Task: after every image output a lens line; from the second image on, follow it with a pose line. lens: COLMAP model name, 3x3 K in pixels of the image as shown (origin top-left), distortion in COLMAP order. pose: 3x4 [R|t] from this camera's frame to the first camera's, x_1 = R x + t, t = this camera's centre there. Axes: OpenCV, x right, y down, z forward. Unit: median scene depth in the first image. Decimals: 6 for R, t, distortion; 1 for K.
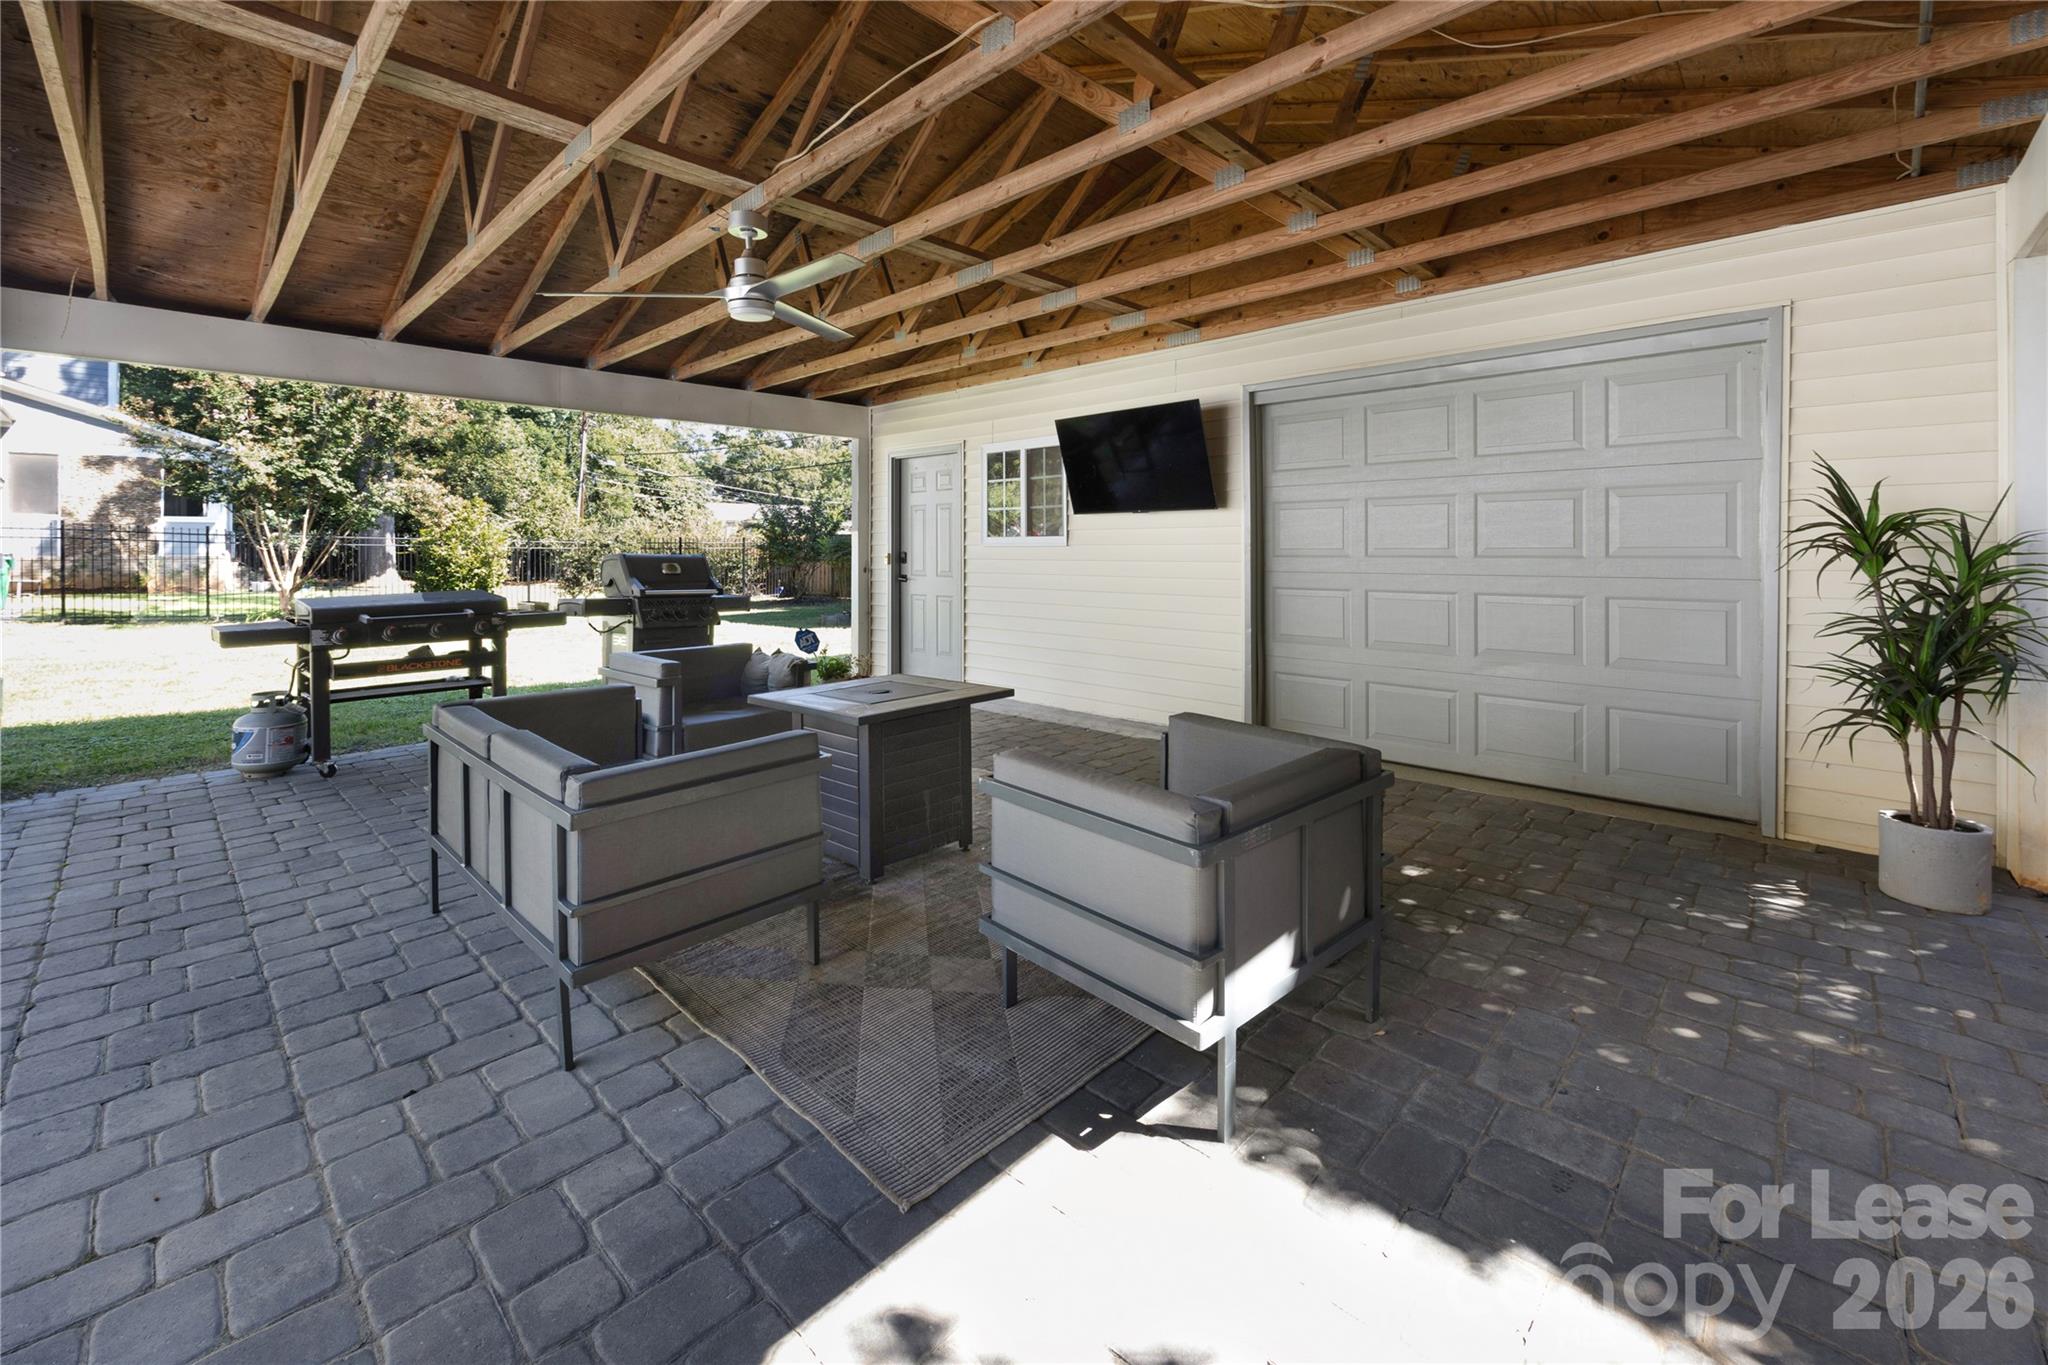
lens RADIAL K [[830.1, 0, 1023.0], [0, 830.1, 625.3], [0, 0, 1]] dist [0.000625, -0.000029]
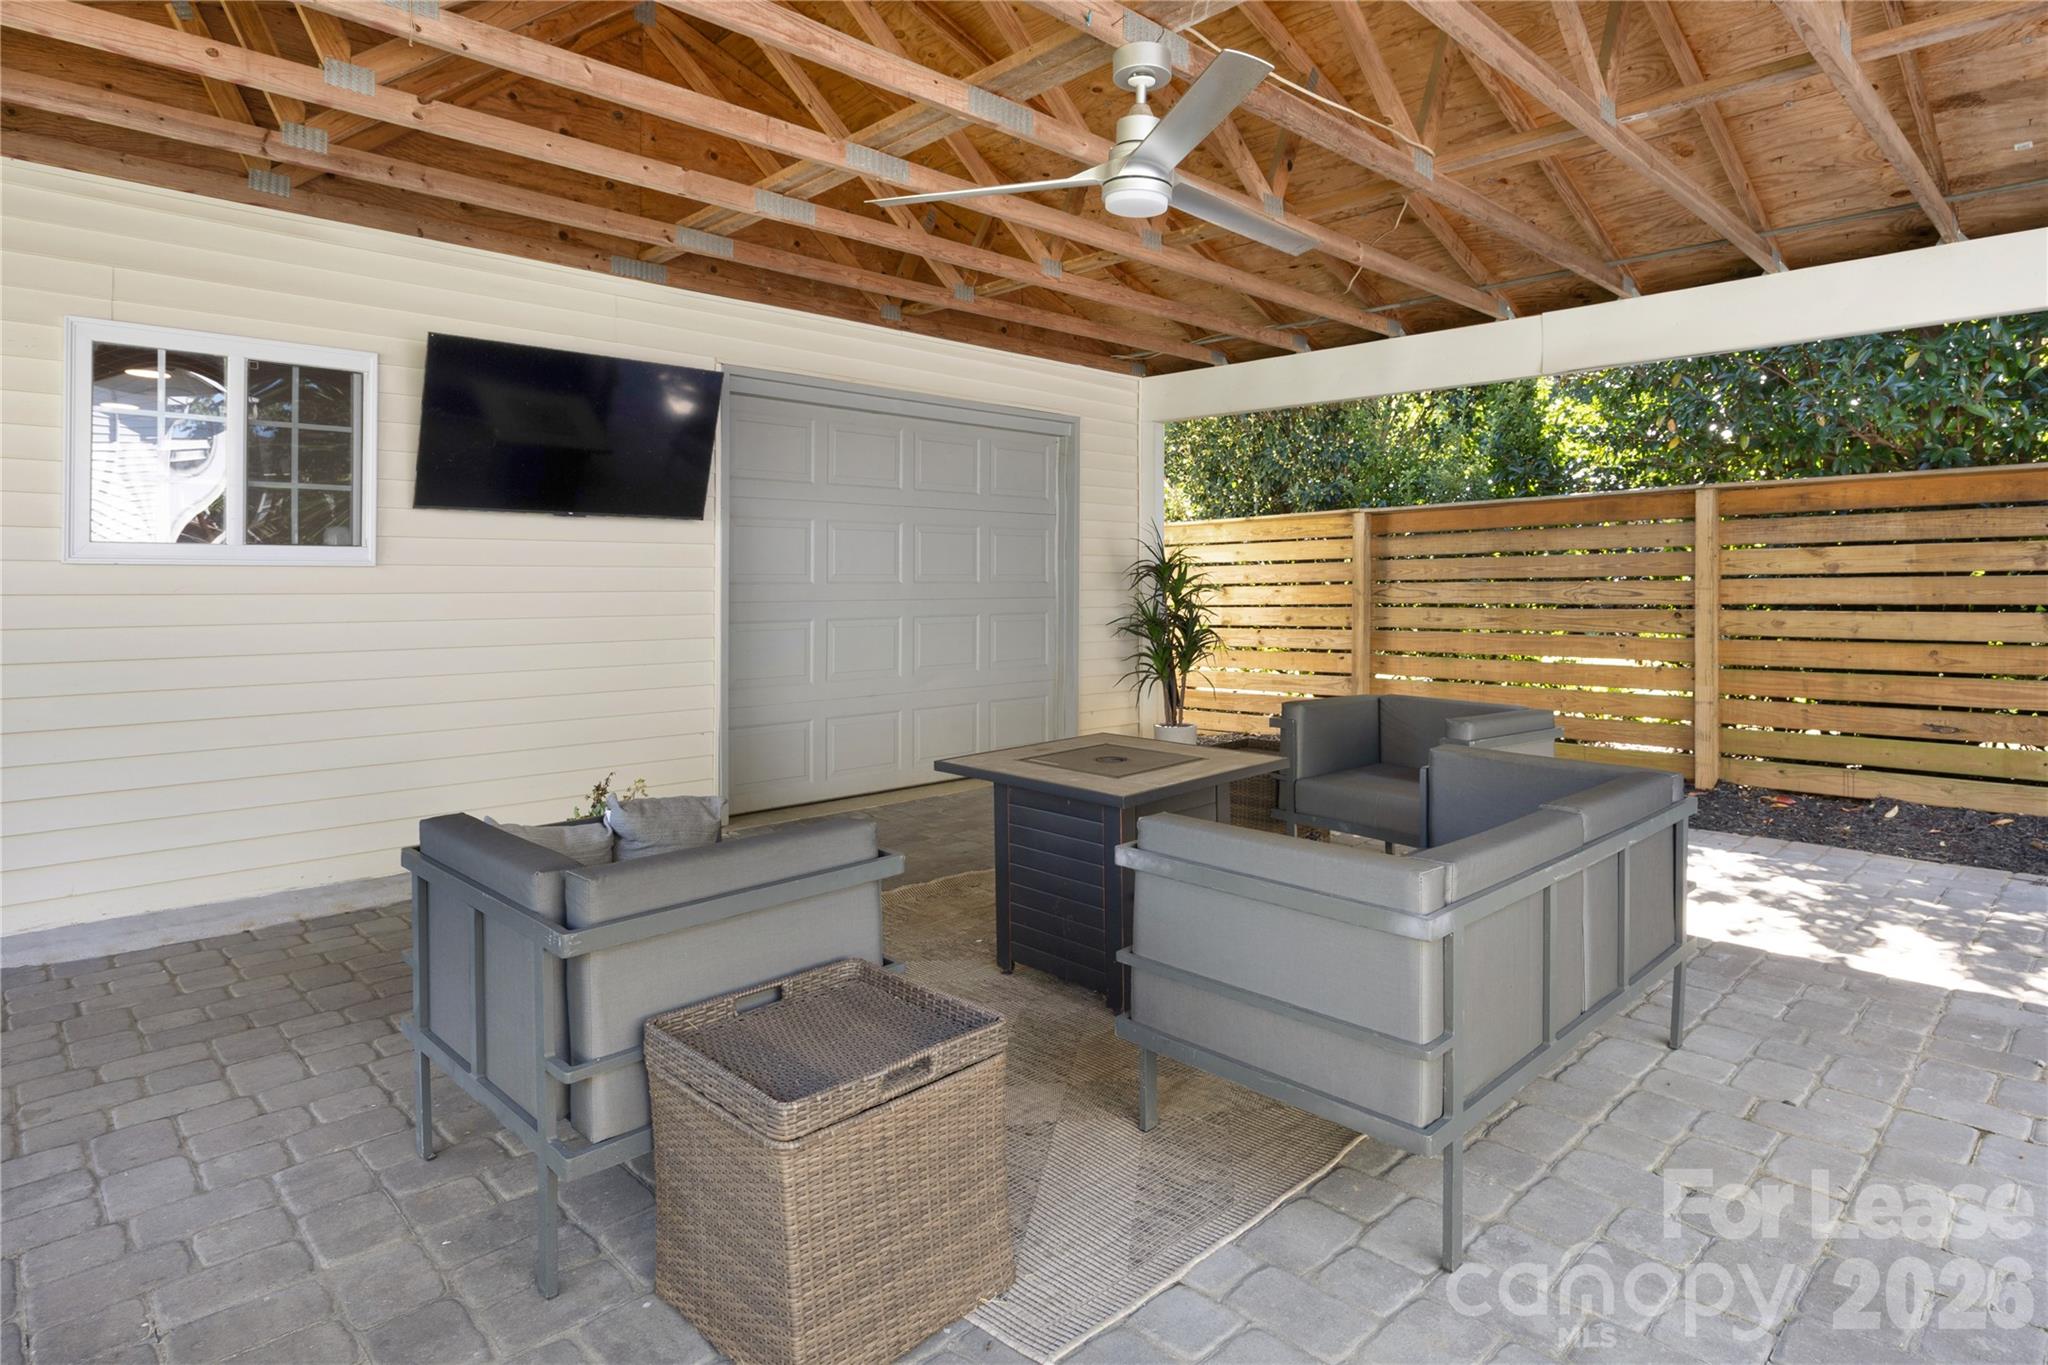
lens RADIAL K [[1115.8, 0, 1024.0], [0, 1115.8, 682.5], [0, 0, 1]] dist [0.001343, 0.000351]
pose [[0.039316, -0.088644, 0.995287, -0.694427], [0.093616, 0.992003, 0.084653, -0.046372], [-0.994832, 0.089847, 0.047300, 0.605365]]
